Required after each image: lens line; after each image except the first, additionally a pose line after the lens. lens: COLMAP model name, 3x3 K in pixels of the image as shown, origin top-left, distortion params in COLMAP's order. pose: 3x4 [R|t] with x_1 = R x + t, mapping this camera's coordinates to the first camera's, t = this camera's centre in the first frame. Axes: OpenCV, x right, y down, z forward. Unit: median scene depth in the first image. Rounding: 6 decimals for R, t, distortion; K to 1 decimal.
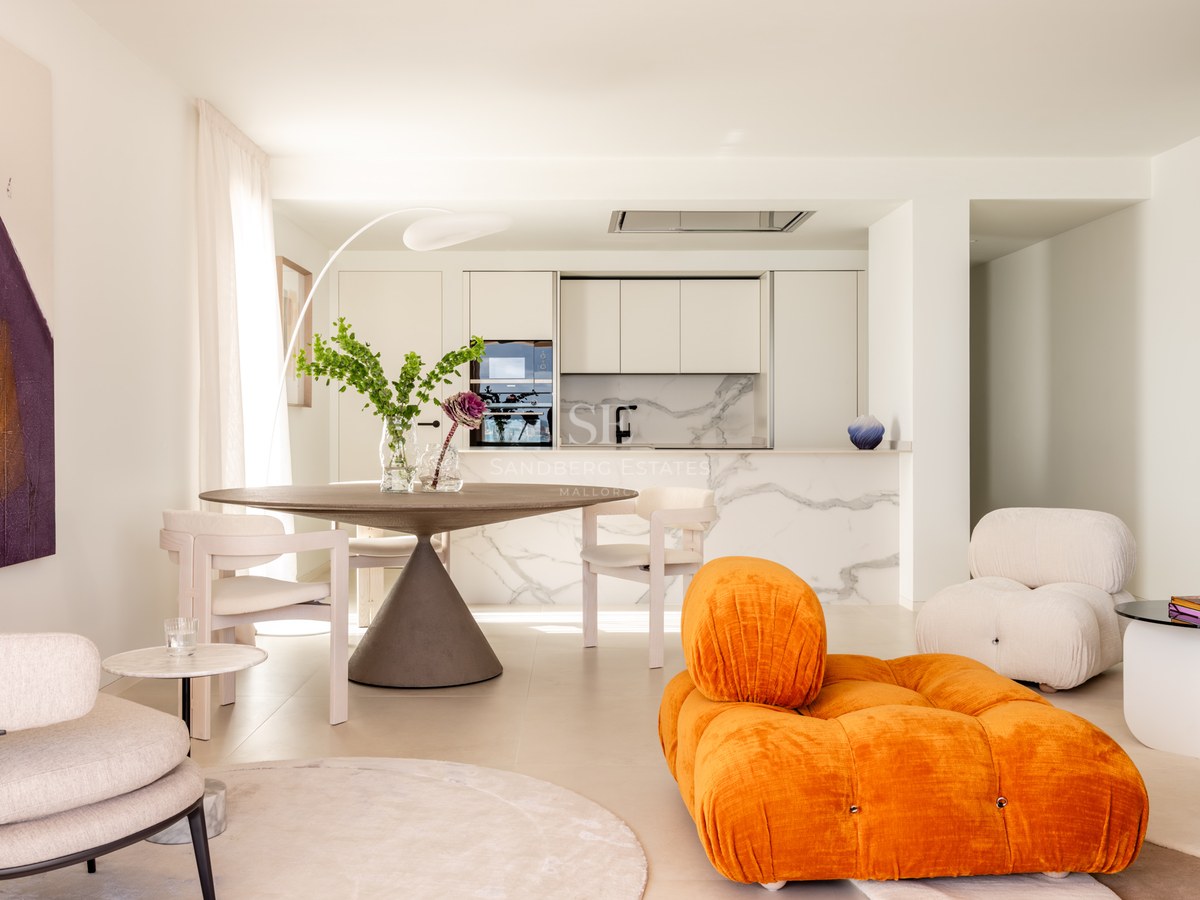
lens RADIAL K [[1211.2, 0, 585.4], [0, 1211.2, 445.7], [0, 0, 1]] dist [0.049201, -0.004945]
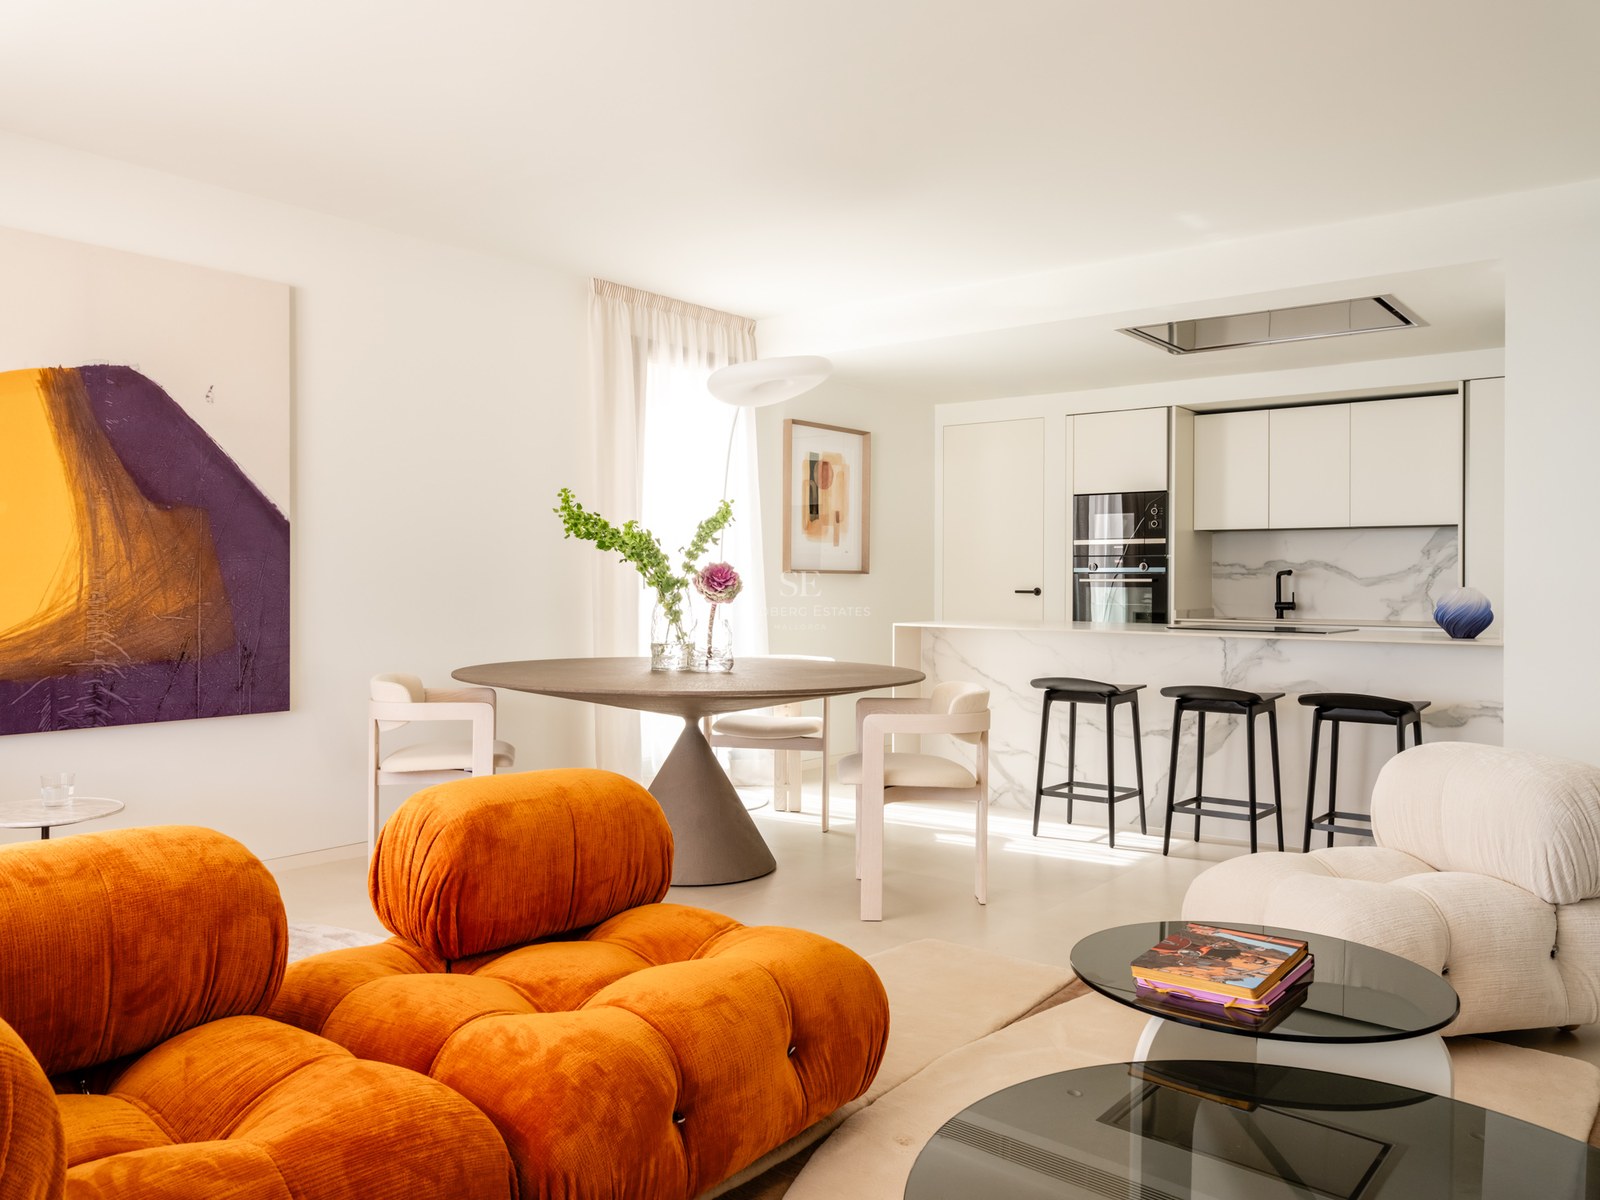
lens RADIAL K [[1253.0, 0, 800.0], [0, 1253.0, 600.0], [0, 0, 1]] dist [0.005170, 0.000591]
pose [[0.777743, 0.014684, -0.628411, 0.380458], [-0.015883, 0.999867, 0.003707, -0.014983], [0.628381, 0.007097, 0.777873, 0.224190]]
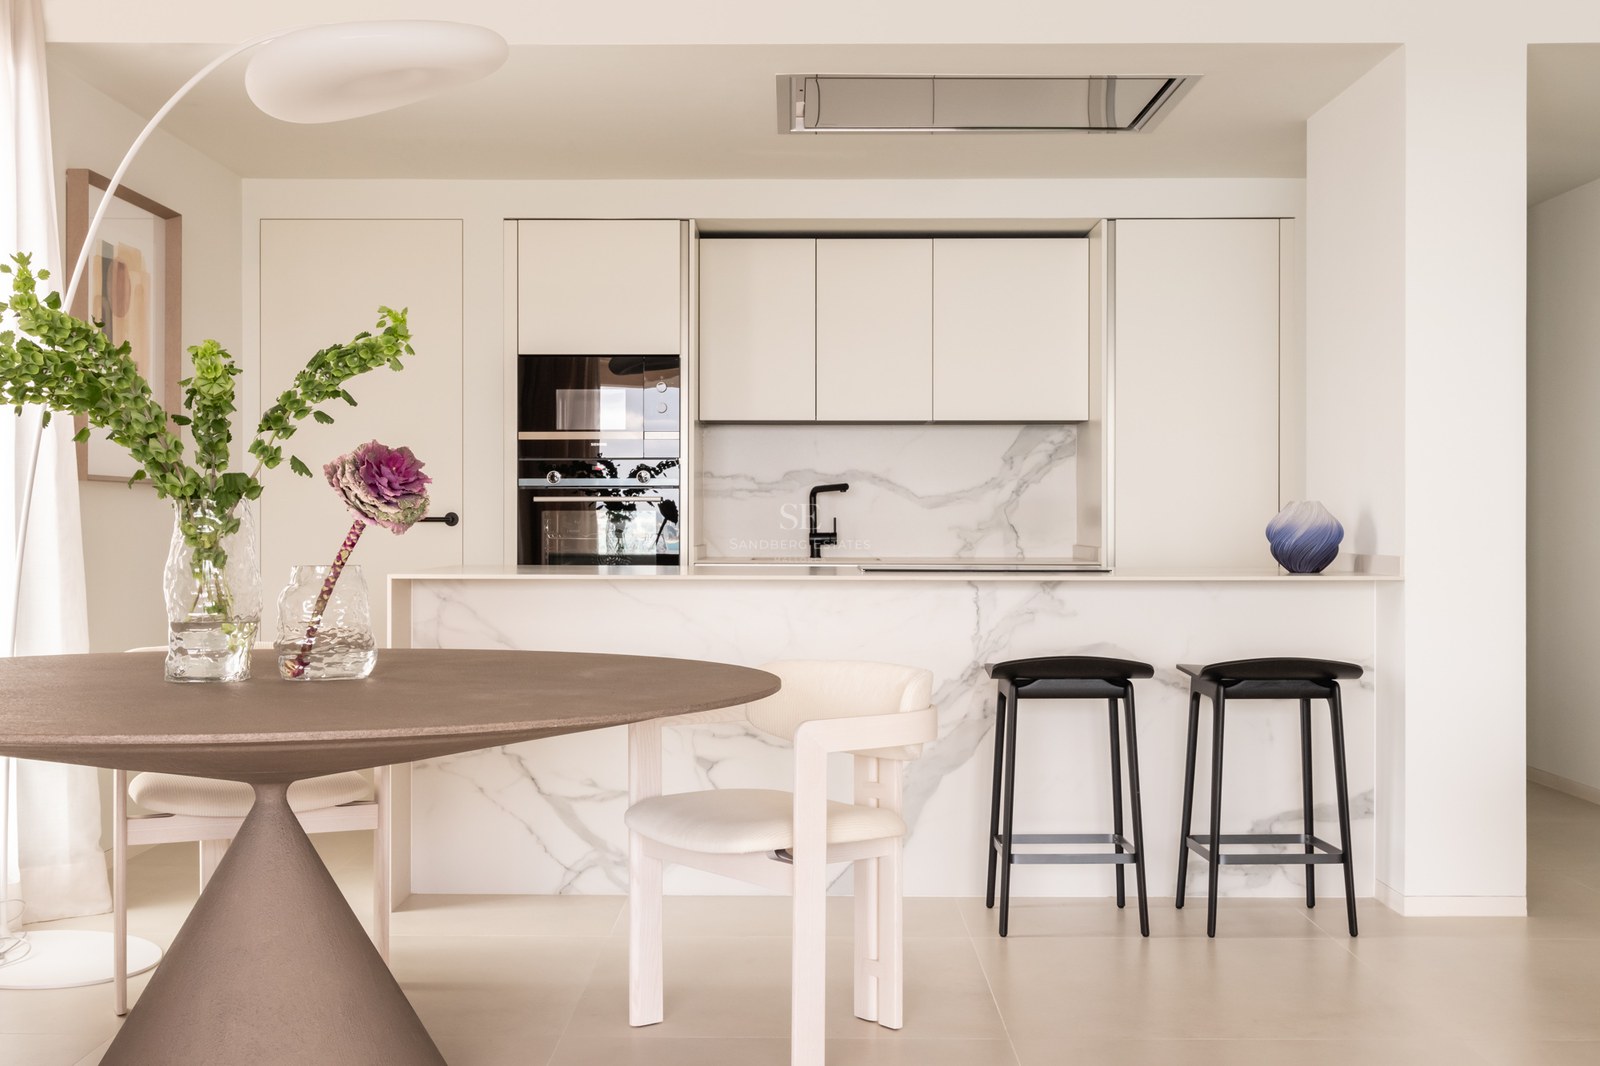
lens RADIAL K [[1889.0, 0, 800.0], [0, 1889.0, 533.0], [0, 0, 1]] dist [0.149082, -0.508107]
pose [[0.999868, 0.001815, -0.016121, 0.044004], [-0.001987, 0.999941, -0.010652, -0.004510], [0.016101, 0.010683, 0.999813, 0.247374]]
